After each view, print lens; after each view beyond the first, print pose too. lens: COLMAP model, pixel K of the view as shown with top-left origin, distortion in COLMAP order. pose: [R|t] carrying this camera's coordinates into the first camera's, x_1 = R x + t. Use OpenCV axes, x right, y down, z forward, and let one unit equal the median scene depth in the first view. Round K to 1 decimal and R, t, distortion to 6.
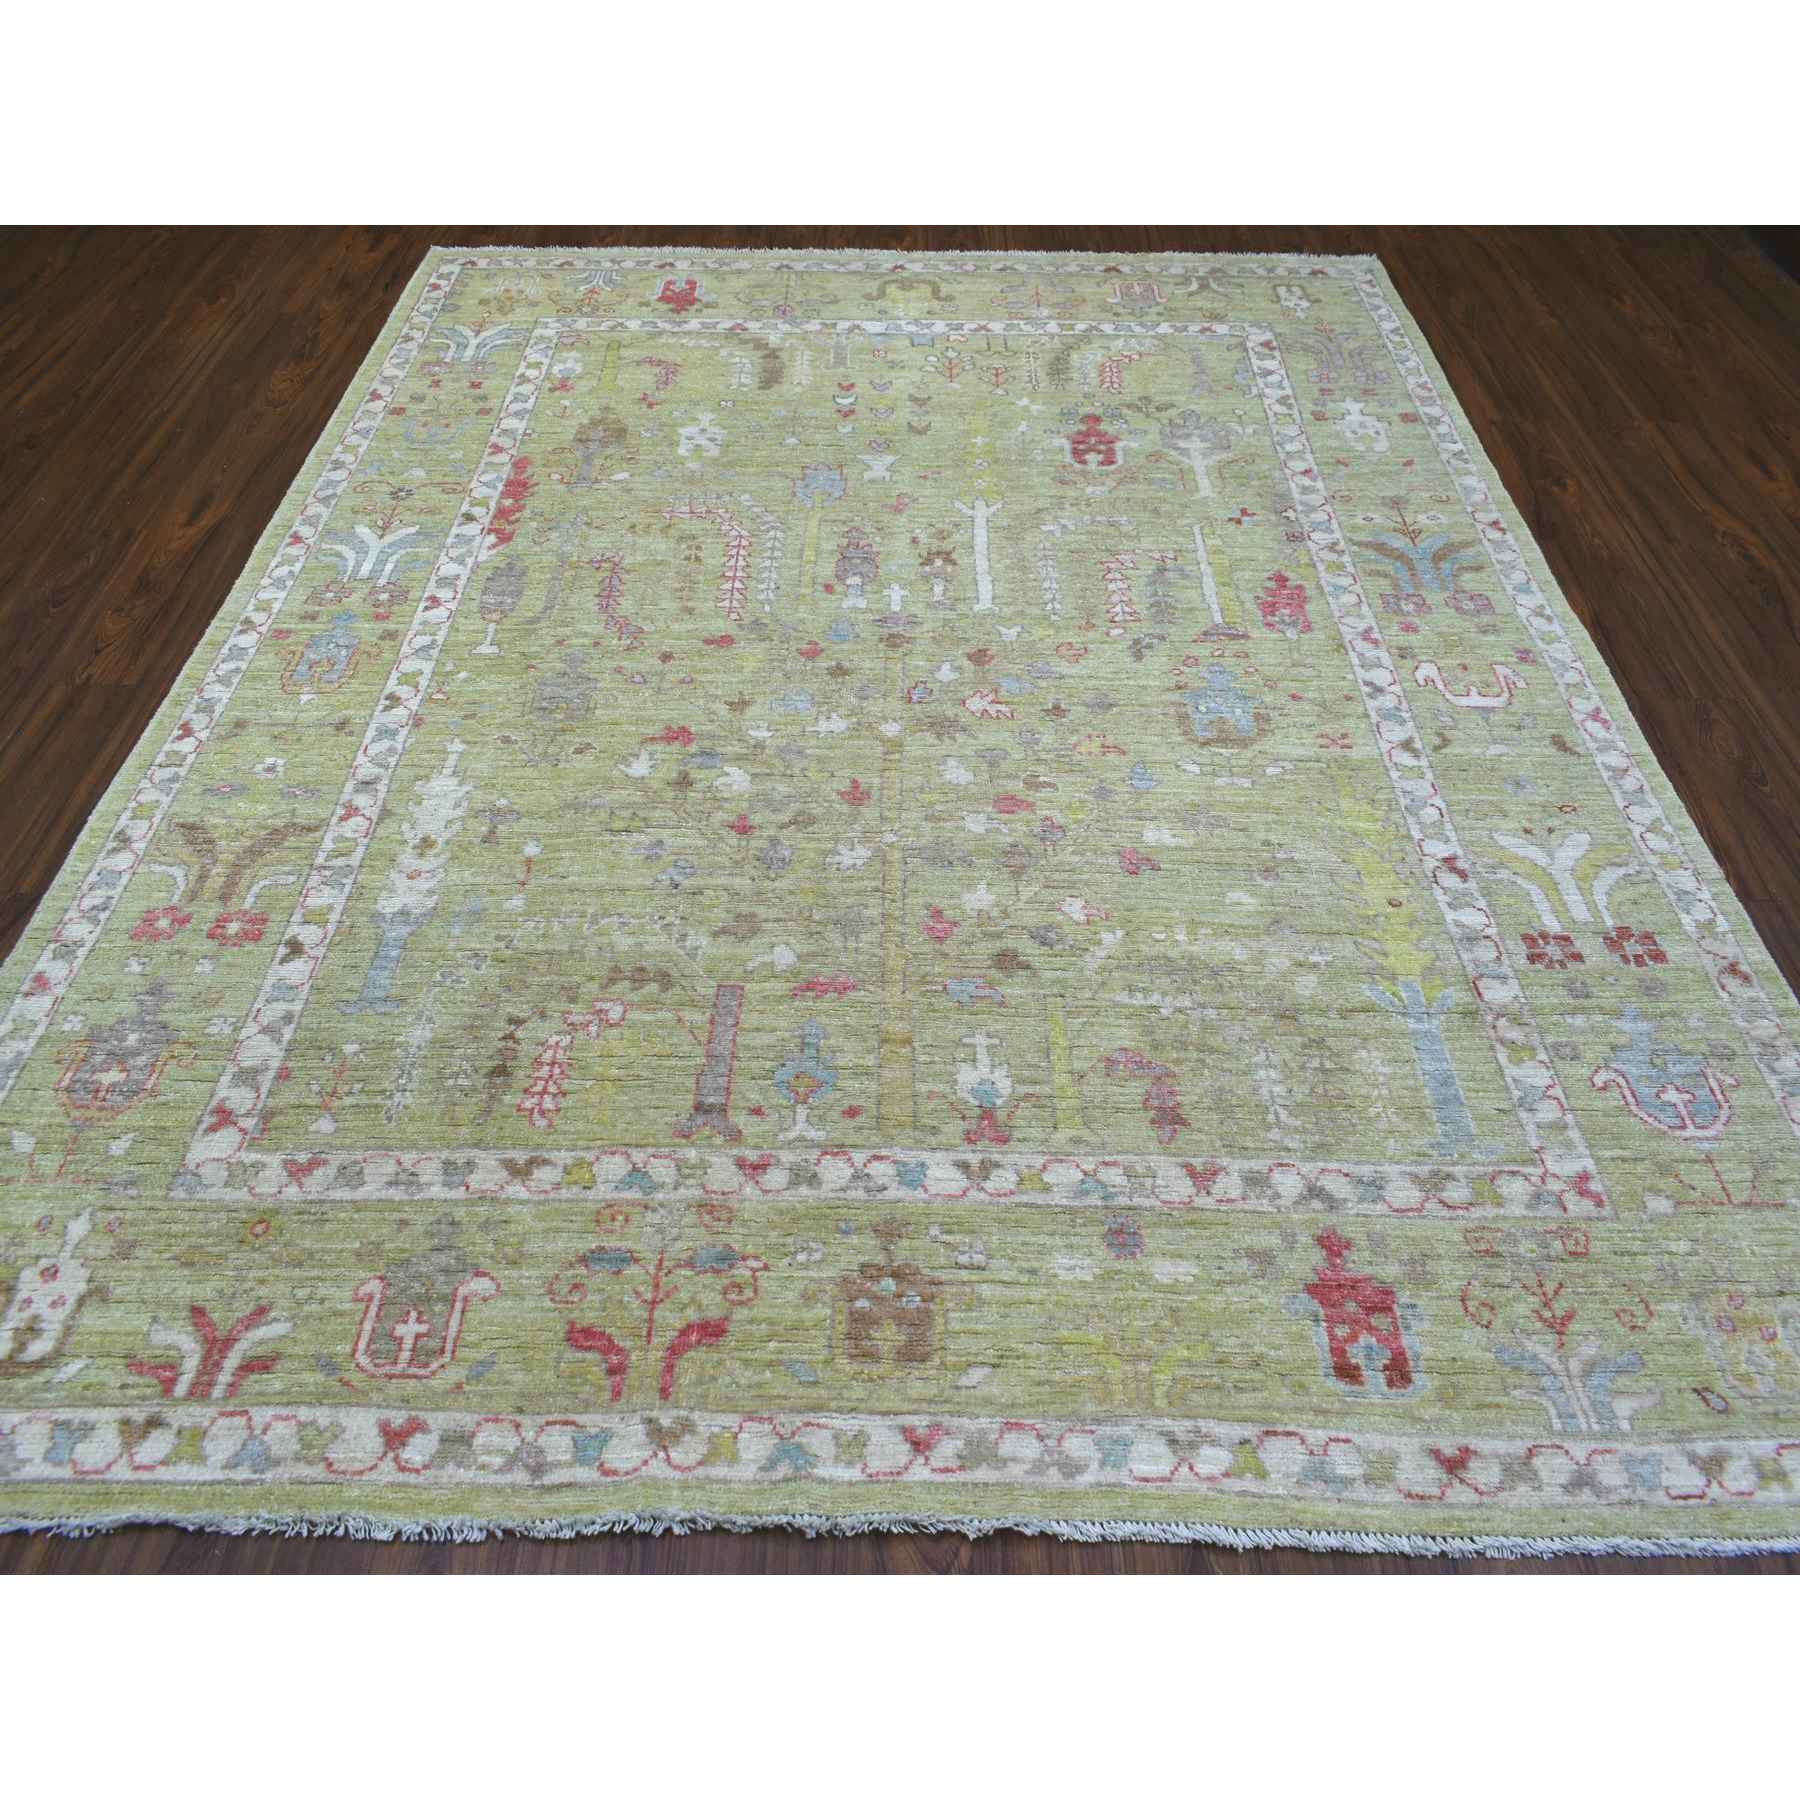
lens RADIAL K [[1223.7, 0, 900.0], [0, 1223.7, 900.0], [0, 0, 1]] dist [-0.020198, 0.006225]
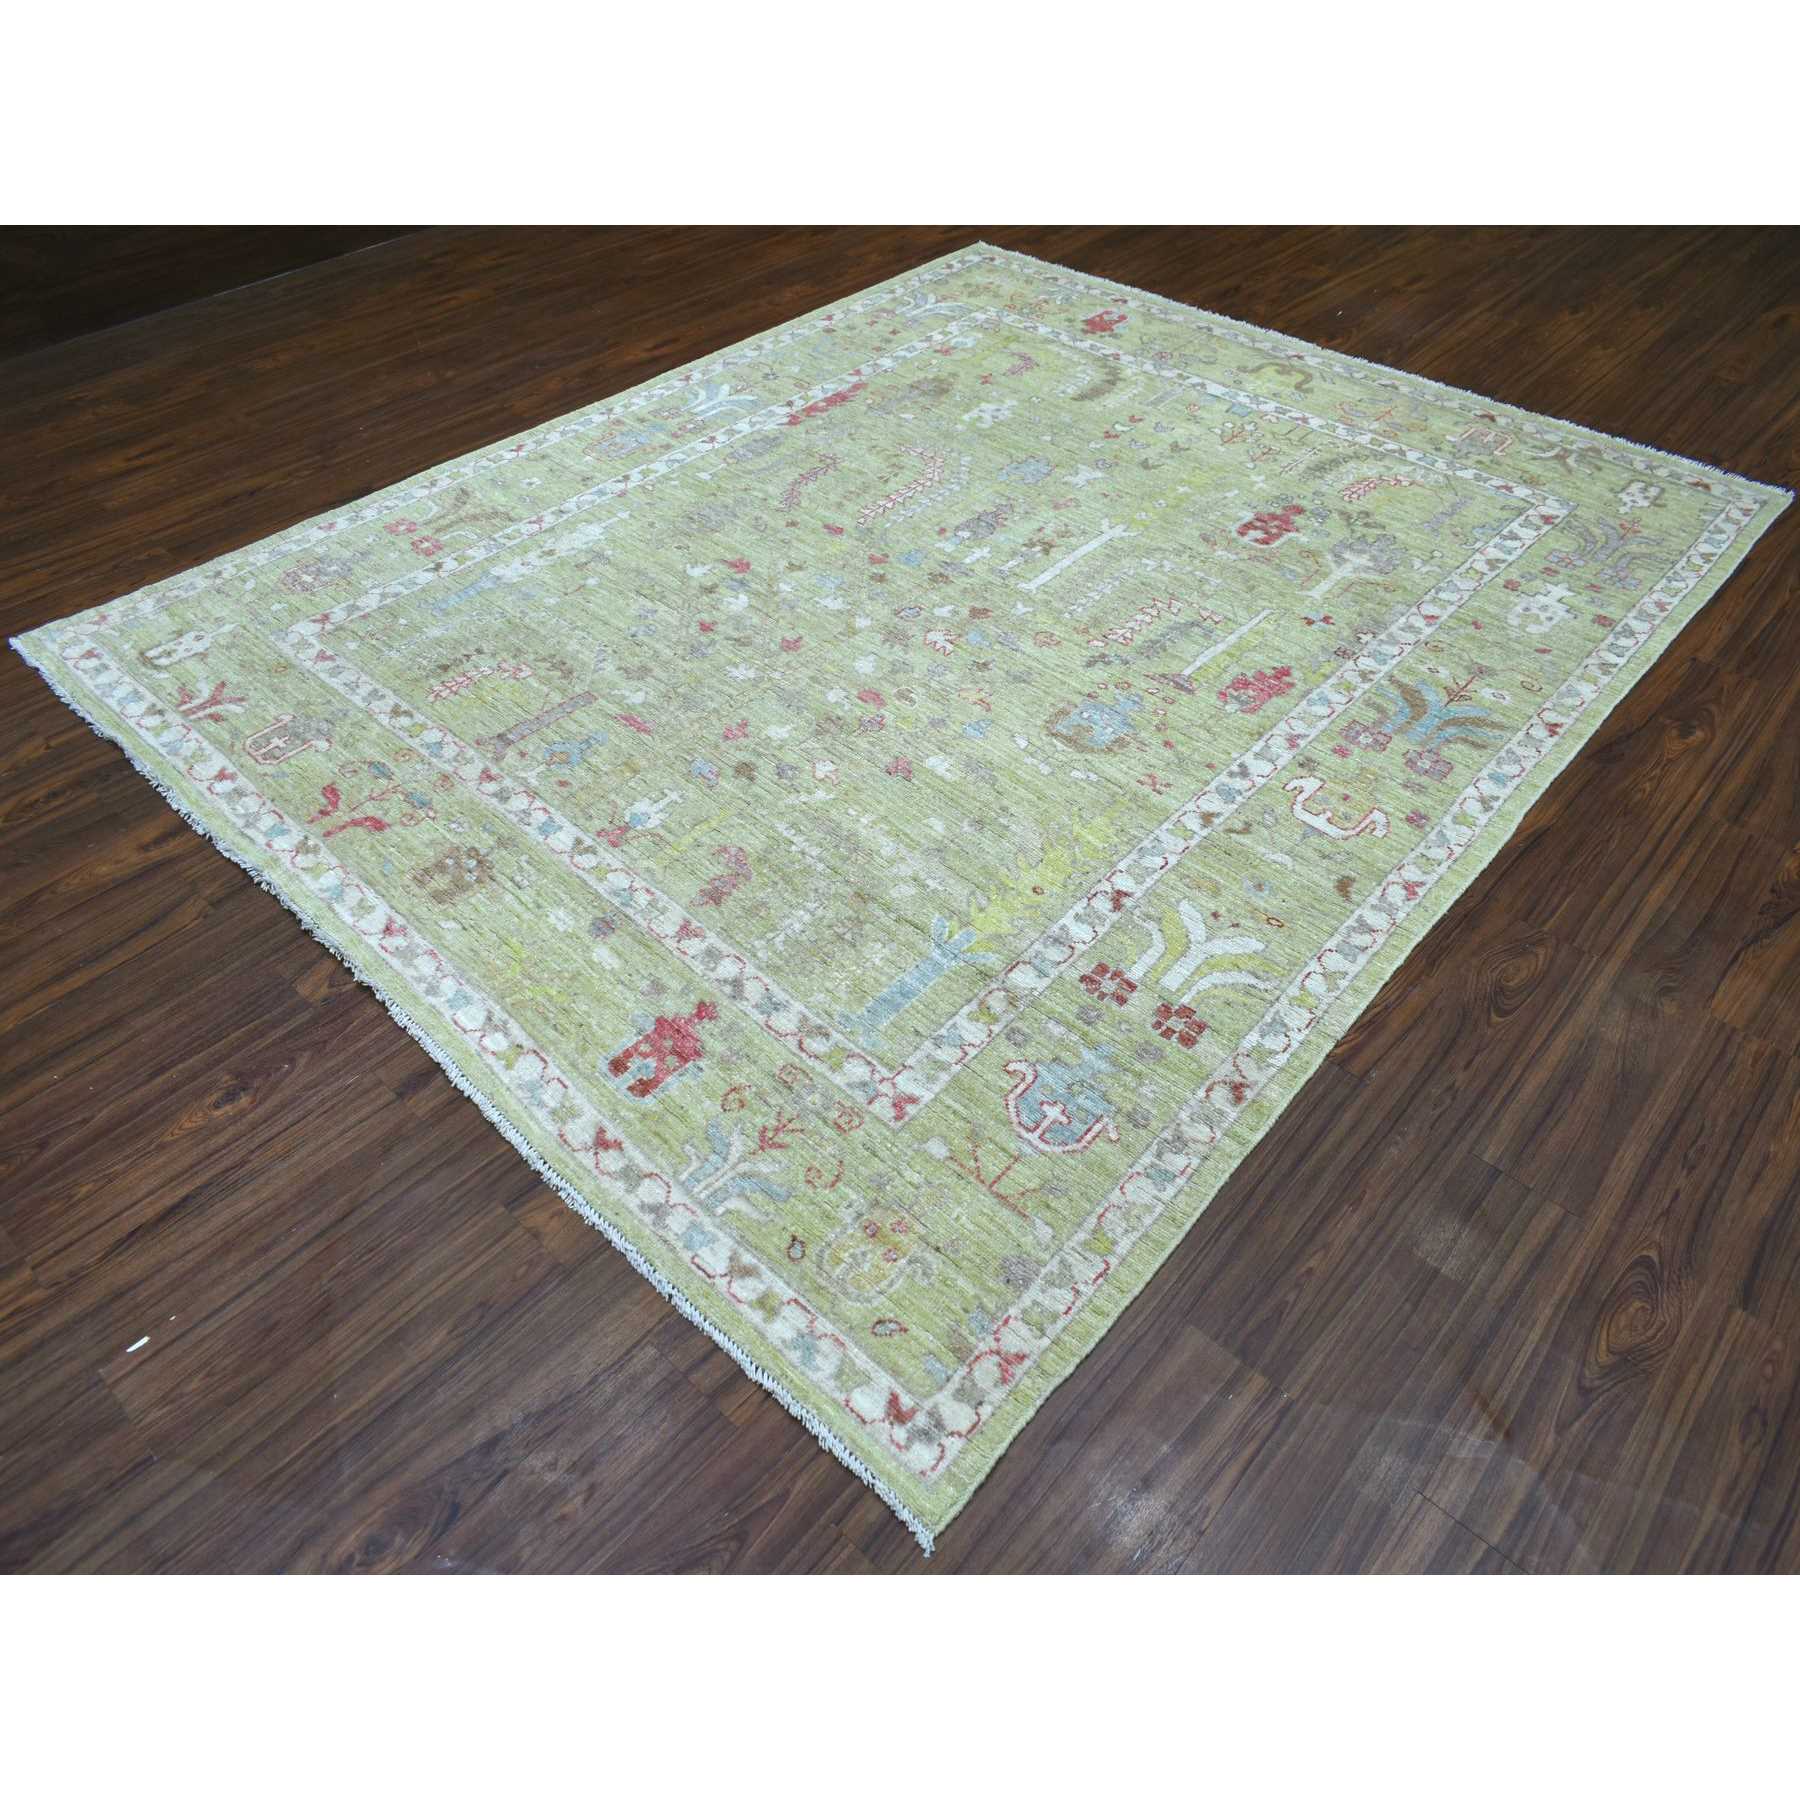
lens RADIAL K [[1223.7, 0, 900.0], [0, 1223.7, 900.0], [0, 0, 1]] dist [-0.020198, 0.006225]
pose [[0.744812, 0.478270, -0.465309, 0.707768], [-0.506031, 0.859392, 0.073335, -0.007058], [0.434956, 0.180840, 0.882105, -0.031282]]
